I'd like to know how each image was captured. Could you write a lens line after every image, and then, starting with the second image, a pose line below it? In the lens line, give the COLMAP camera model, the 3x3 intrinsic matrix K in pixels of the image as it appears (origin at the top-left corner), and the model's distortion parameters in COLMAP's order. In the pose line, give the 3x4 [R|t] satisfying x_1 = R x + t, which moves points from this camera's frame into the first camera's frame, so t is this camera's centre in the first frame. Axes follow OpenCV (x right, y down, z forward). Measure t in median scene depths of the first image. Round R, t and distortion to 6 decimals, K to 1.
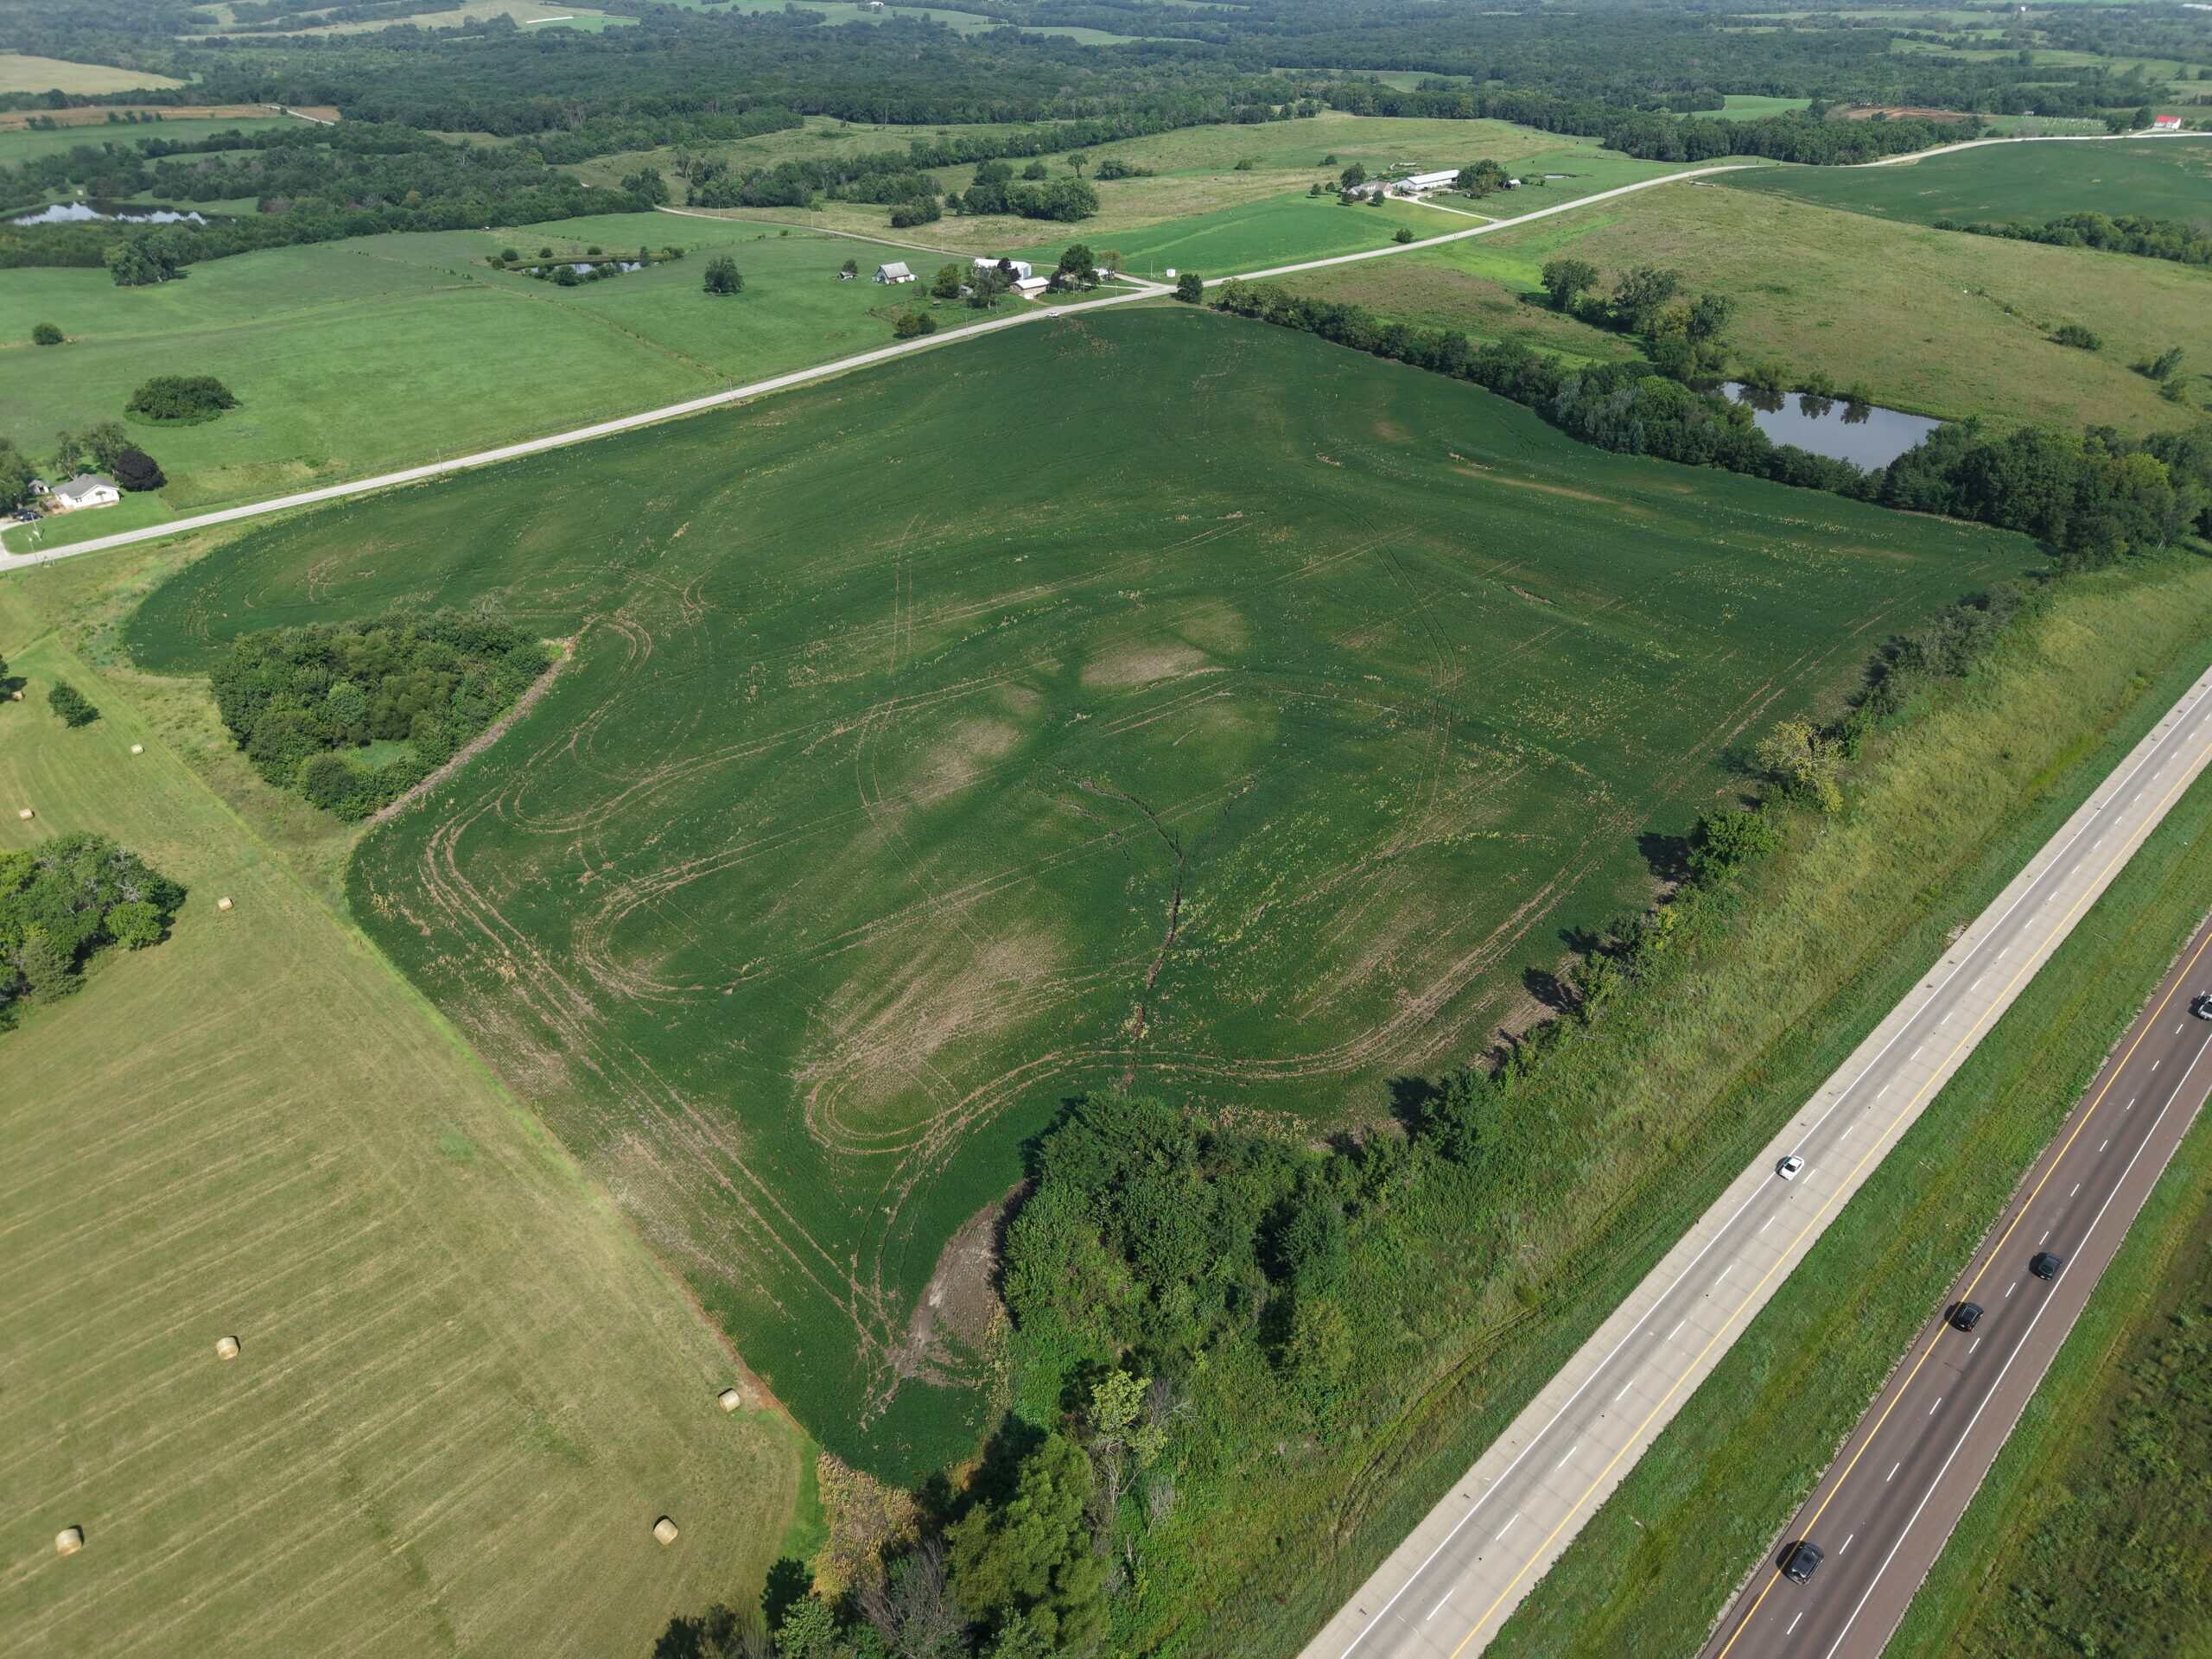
lens RADIAL K [[1487.3, 0, 1101.6], [0, 1487.3, 827.6], [0, 0, 1]] dist [0.014156, -0.007796]
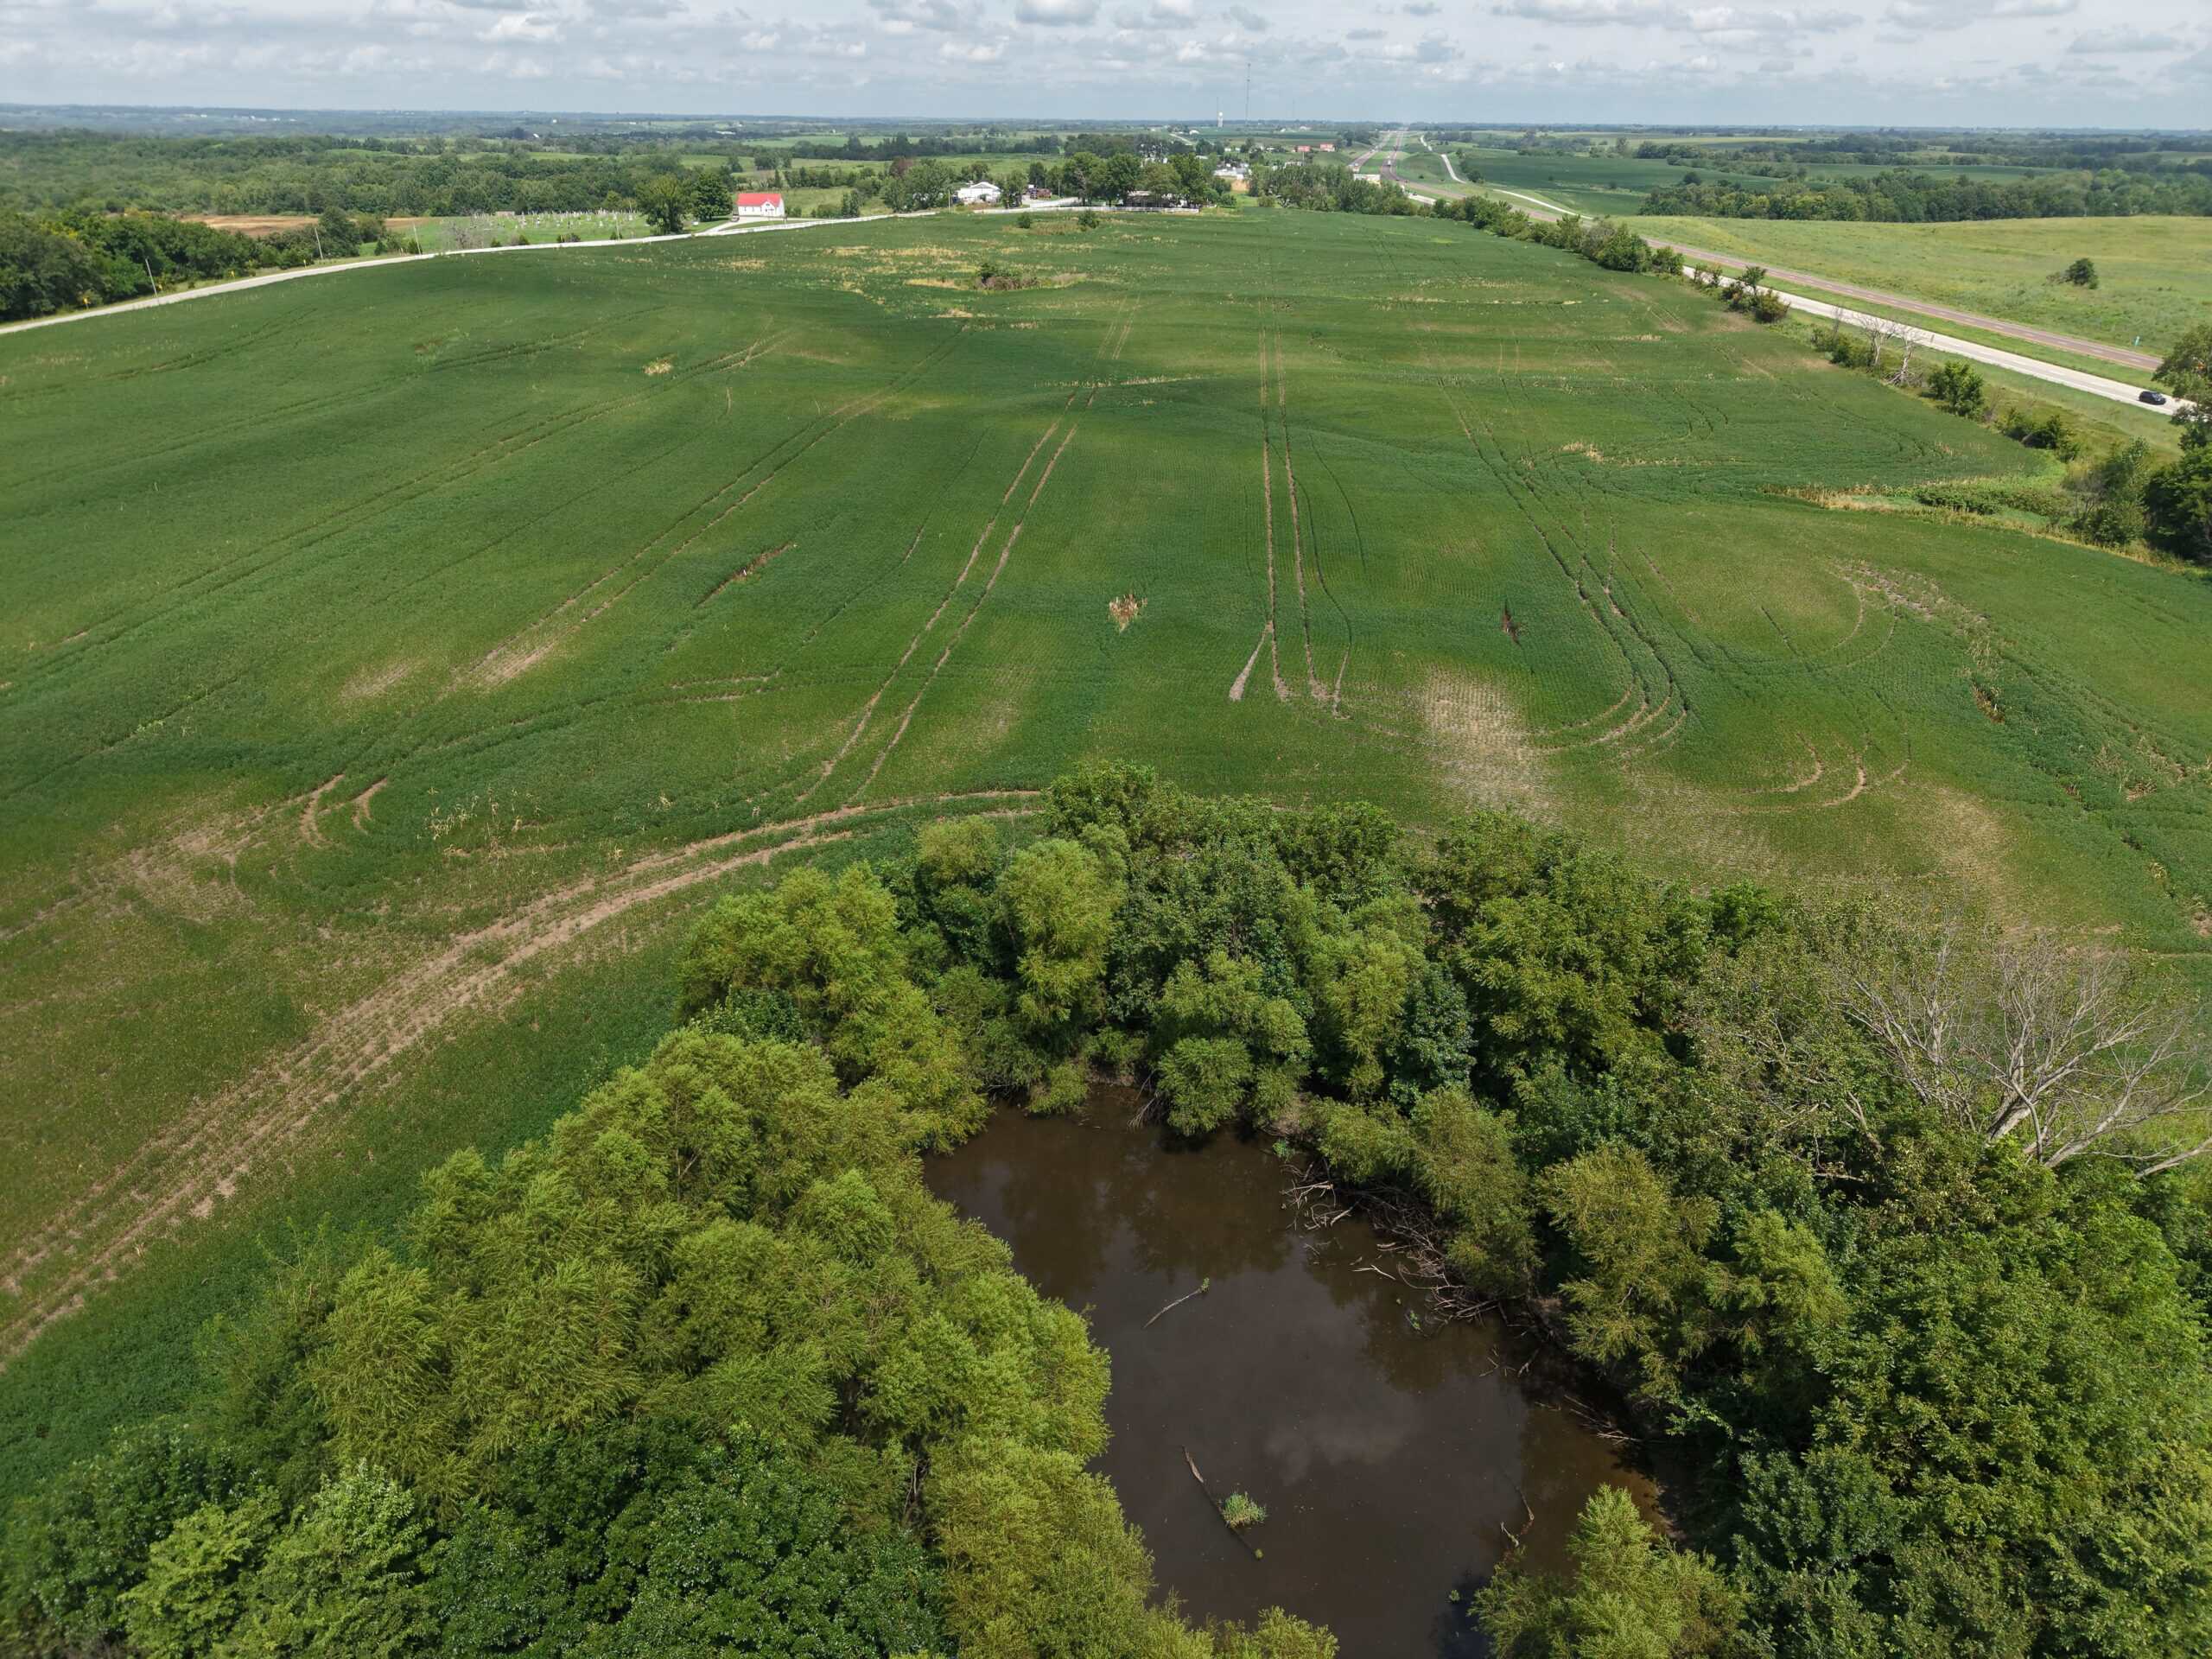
lens RADIAL K [[1487.3, 0, 1101.6], [0, 1487.3, 827.6], [0, 0, 1]] dist [0.014156, -0.007796]
pose [[0.692960, -0.312399, 0.649779, 1.024932], [0.370245, 0.927529, 0.051085, -0.669412], [-0.618647, 0.205177, 0.758405, 1.504166]]
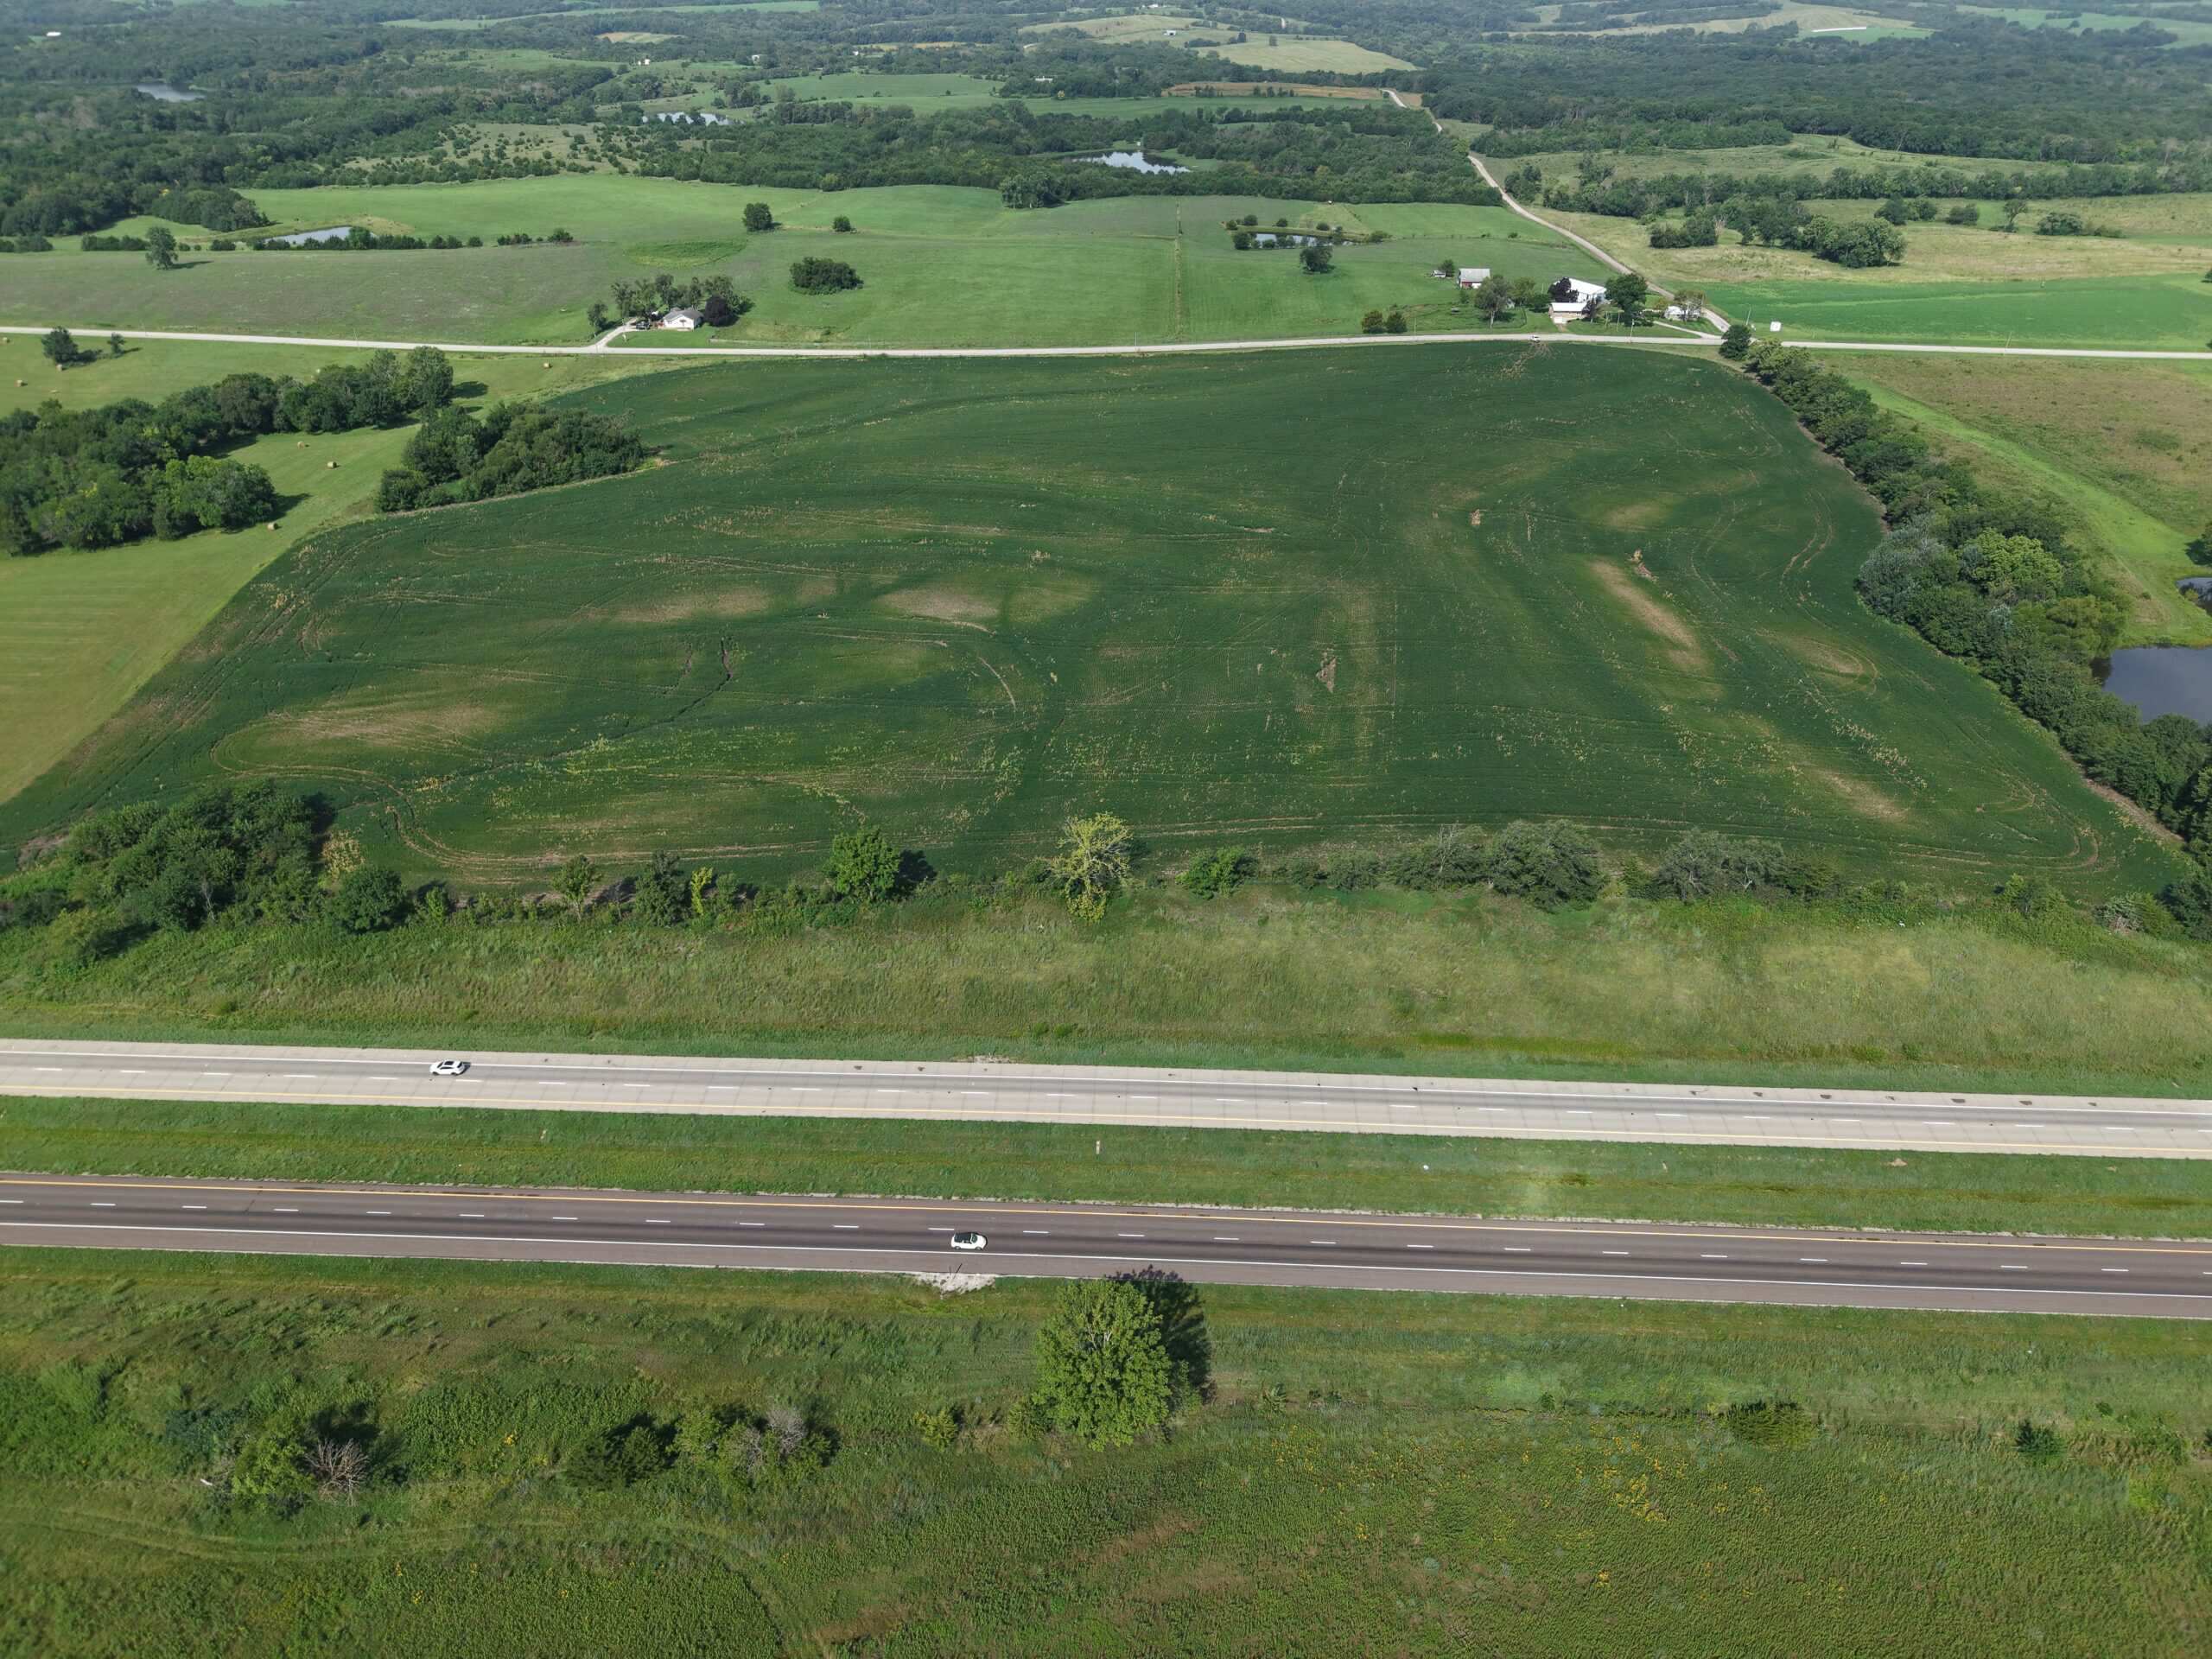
lens RADIAL K [[1487.3, 0, 1101.6], [0, 1487.3, 827.6], [0, 0, 1]] dist [0.014156, -0.007796]
pose [[0.684707, 0.373857, -0.625625, 0.573857], [-0.376618, 0.916414, 0.135440, -0.102472], [0.623967, 0.142885, 0.768277, 0.180248]]
